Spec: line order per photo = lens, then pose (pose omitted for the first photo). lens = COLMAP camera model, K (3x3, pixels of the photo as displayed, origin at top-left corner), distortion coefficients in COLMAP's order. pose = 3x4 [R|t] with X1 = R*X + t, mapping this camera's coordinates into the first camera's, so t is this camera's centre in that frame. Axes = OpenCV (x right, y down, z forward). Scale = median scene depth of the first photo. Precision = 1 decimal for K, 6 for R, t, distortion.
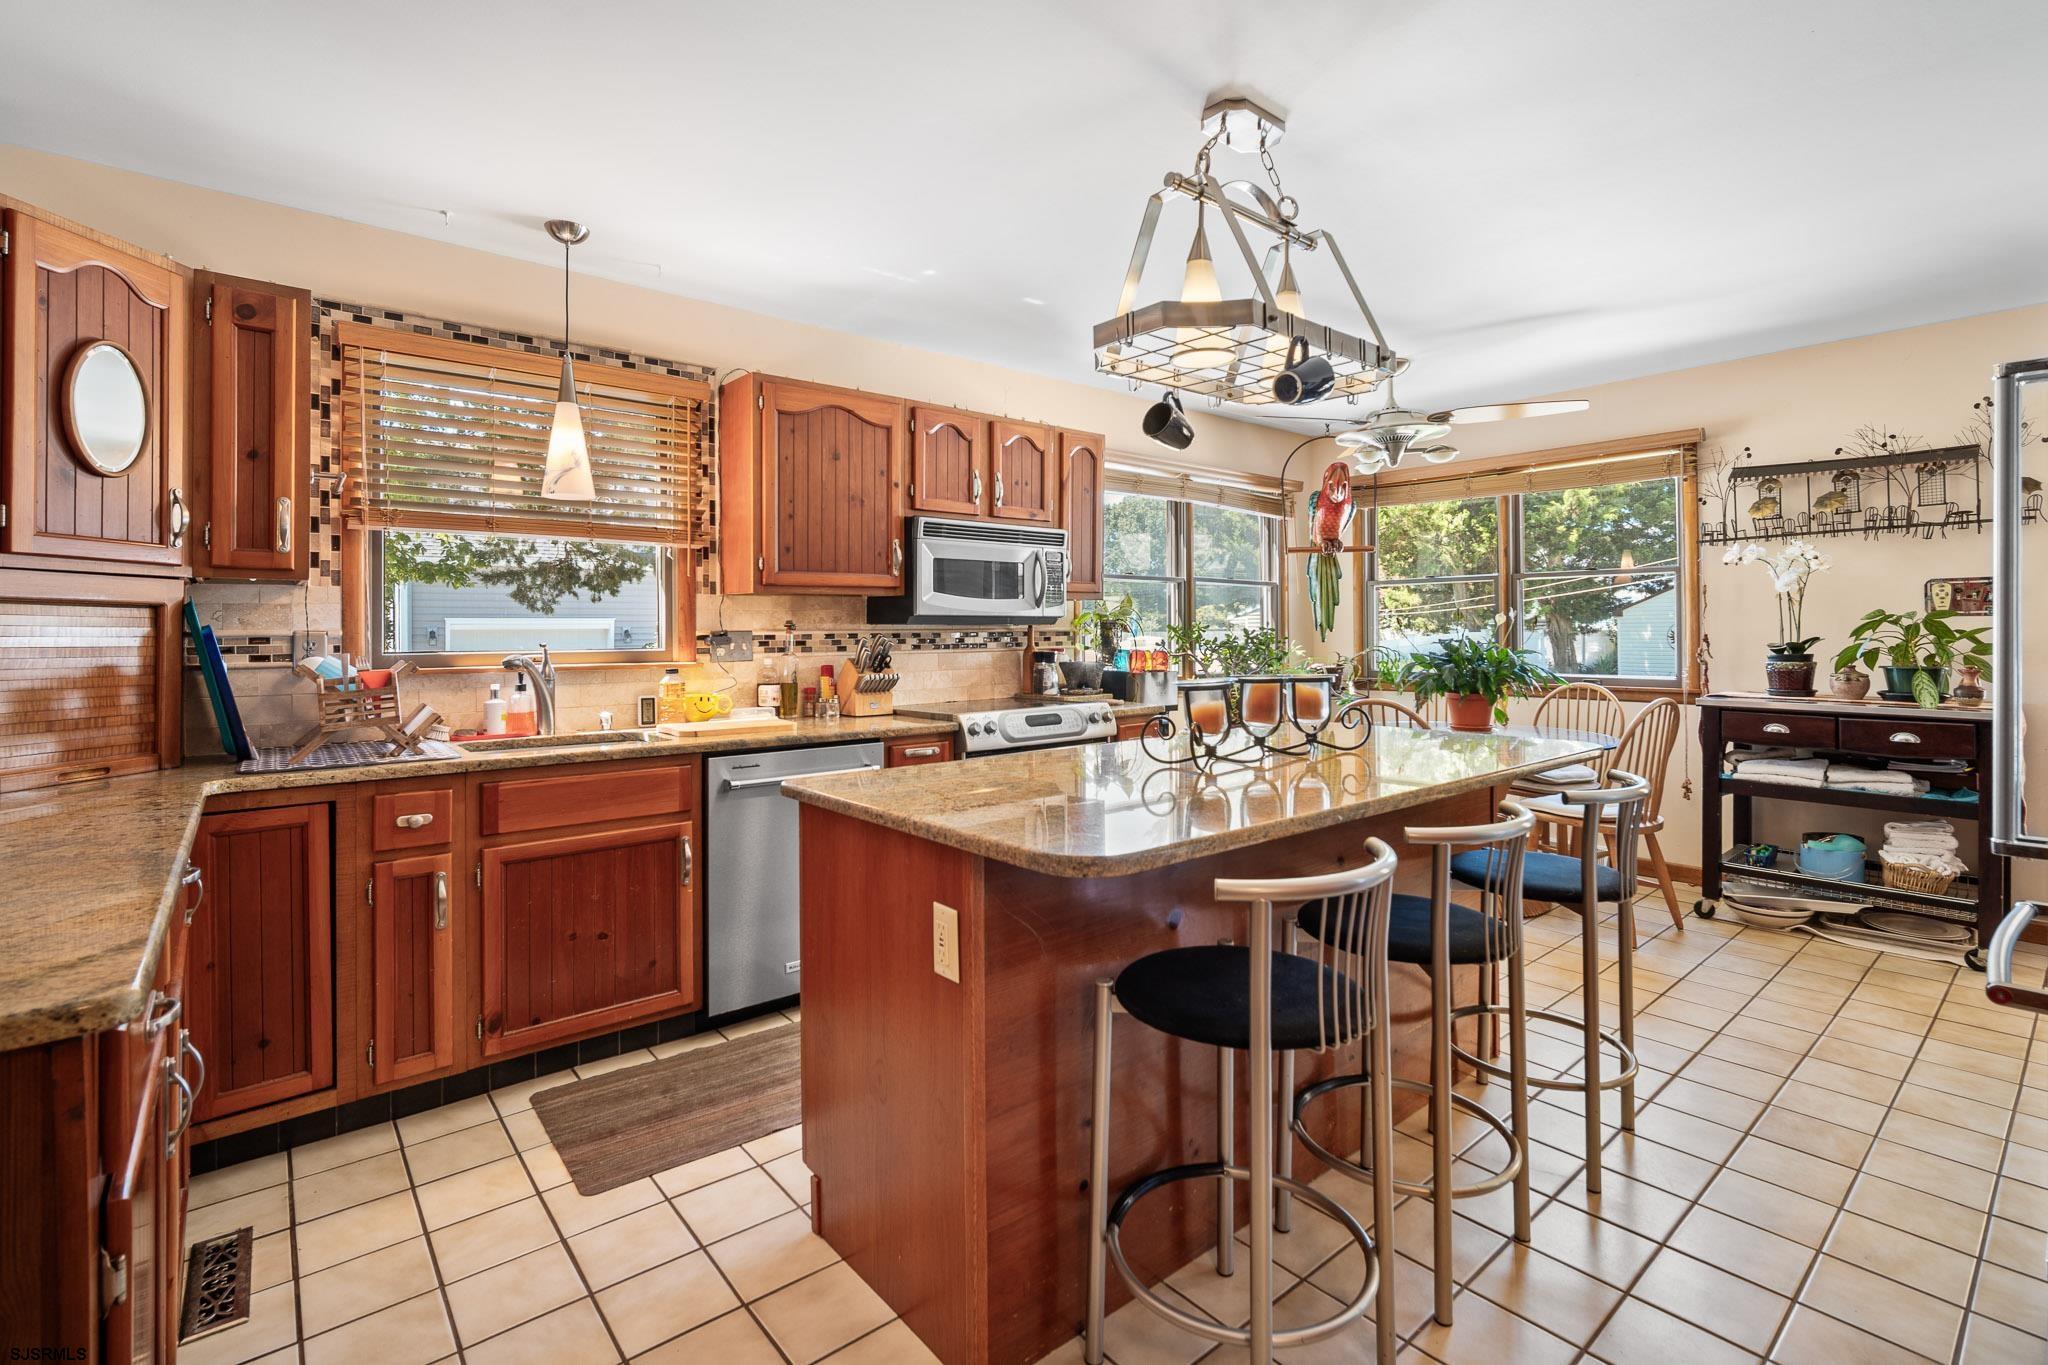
lens RADIAL K [[916.0, 0, 1021.7], [0, 916.0, 628.2], [0, 0, 1]] dist [-0.001112, 0.000291]
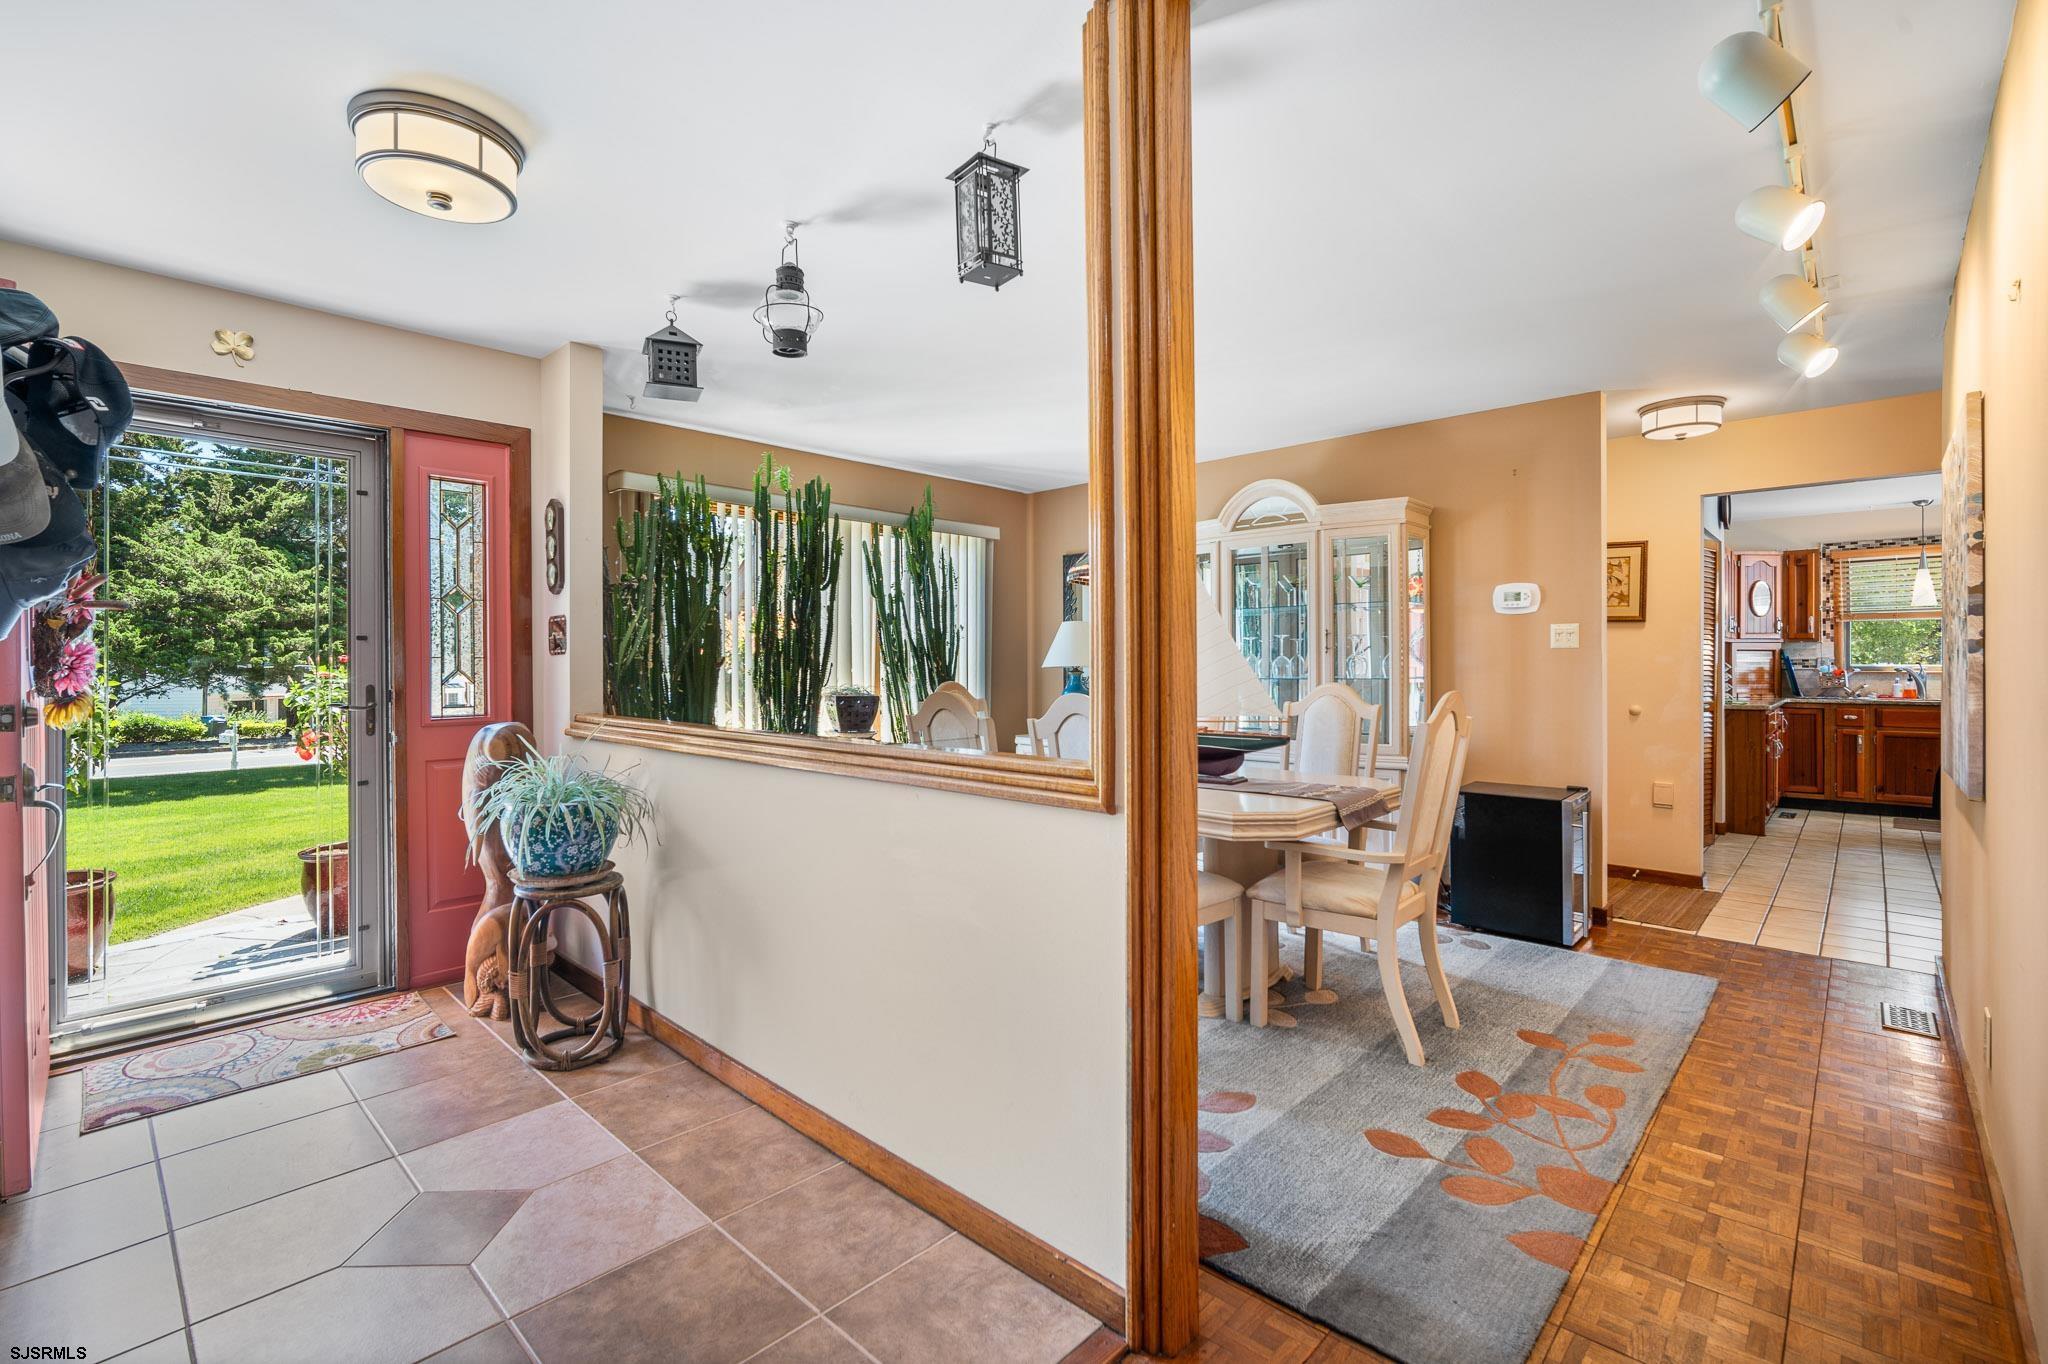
lens RADIAL K [[916.0, 0, 1018.8], [0, 916.0, 667.5], [0, 0, 1]] dist [-0.001112, 0.000291]
pose [[0.125802, 0.007246, -0.992029, 2.066932], [0.009119, 0.999923, 0.008460, -0.015158], [0.992013, -0.010111, 0.125727, -2.200063]]
